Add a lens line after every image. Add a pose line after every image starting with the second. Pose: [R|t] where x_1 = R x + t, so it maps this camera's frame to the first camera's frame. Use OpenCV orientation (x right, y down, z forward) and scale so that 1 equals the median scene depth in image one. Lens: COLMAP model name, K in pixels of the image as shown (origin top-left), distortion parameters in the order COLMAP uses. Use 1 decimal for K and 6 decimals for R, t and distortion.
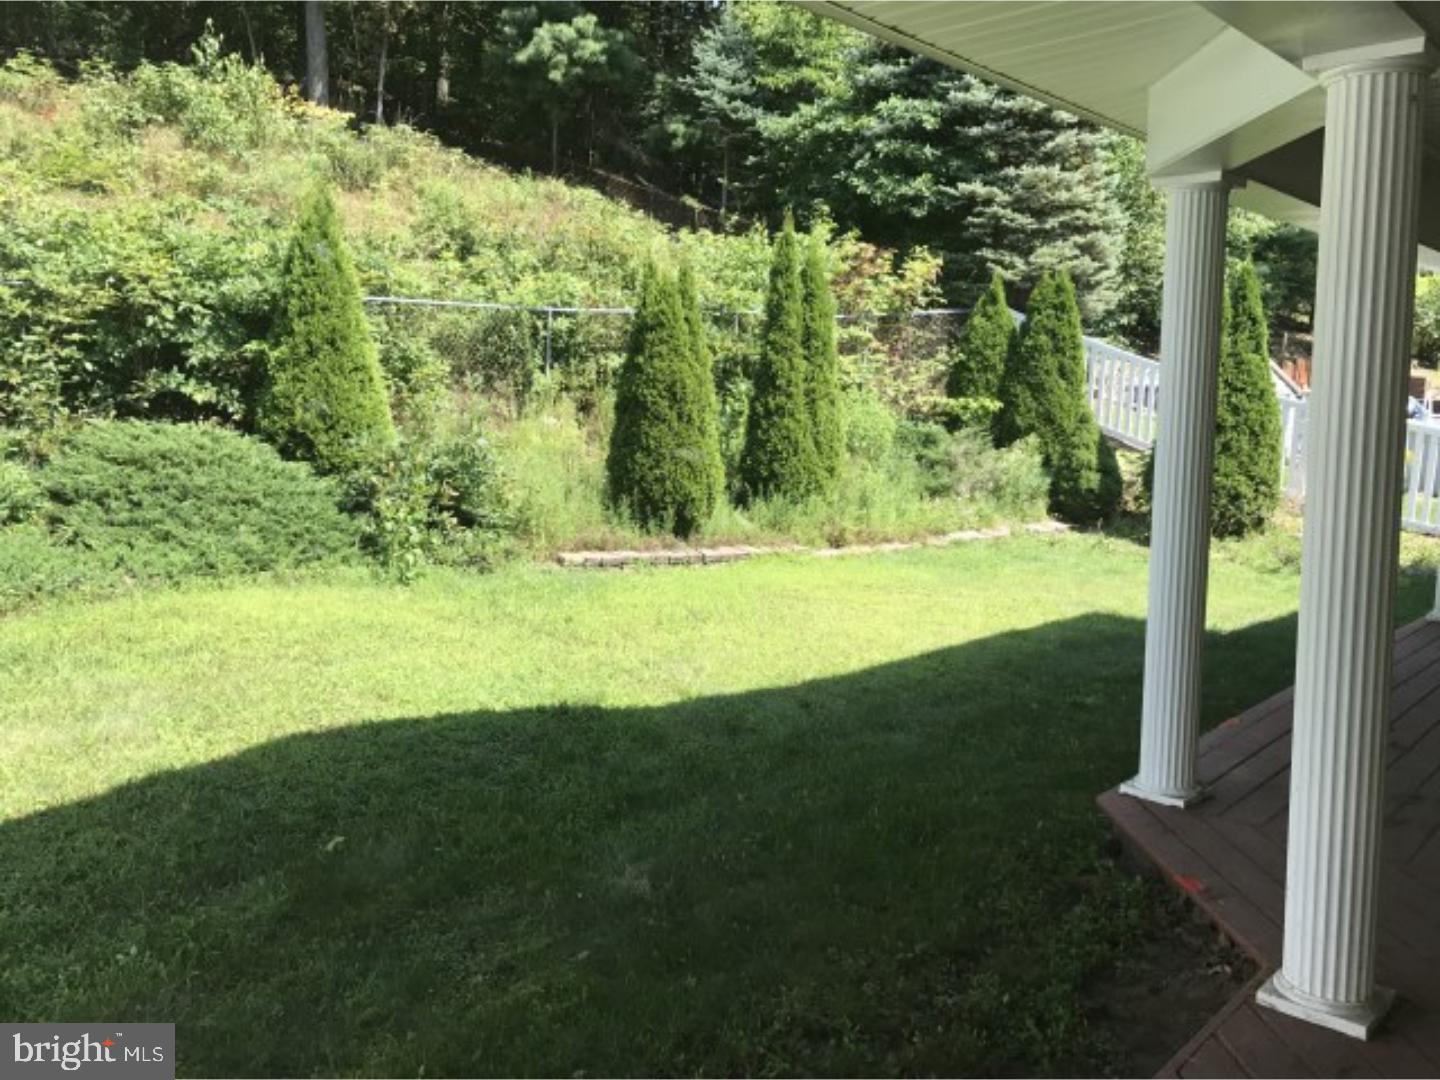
lens RADIAL K [[1179.4, 0, 718.2], [0, 1179.4, 495.2], [0, 0, 1]] dist [0.012462, 0.025560]
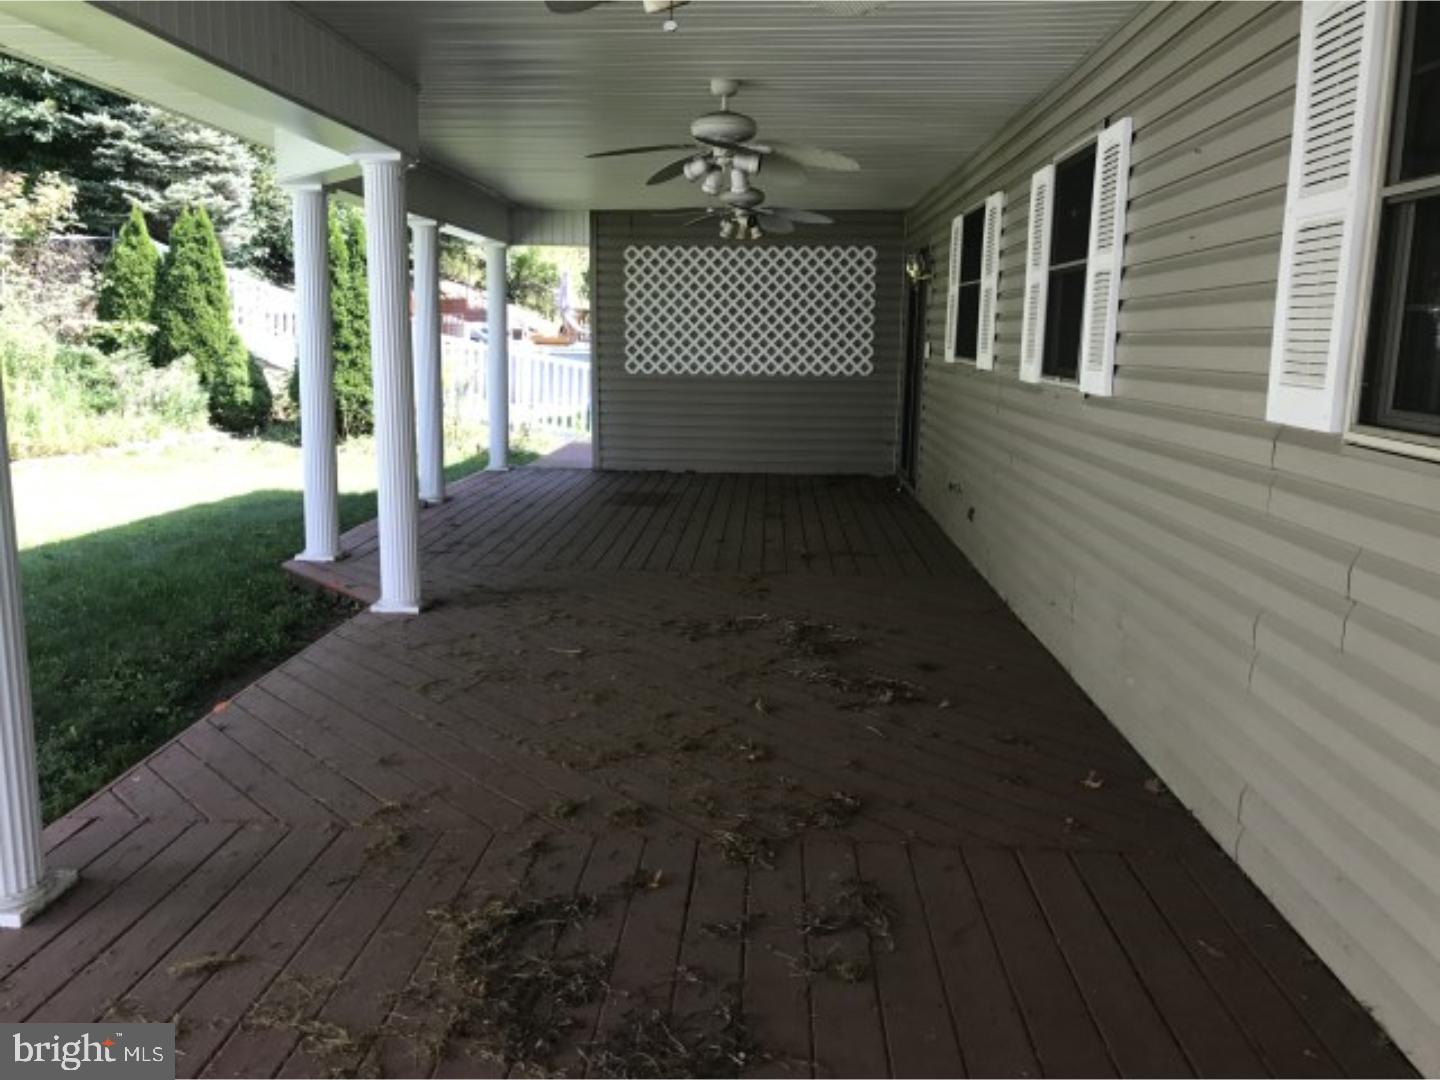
lens RADIAL K [[1179.4, 0, 720.1], [0, 1179.4, 542.8], [0, 0, 1]] dist [0.012462, 0.025560]
pose [[0.767703, -0.112969, 0.630769, -0.075953], [0.050029, 0.991900, 0.116757, 0.019405], [-0.638849, -0.058078, 0.767137, -0.200153]]
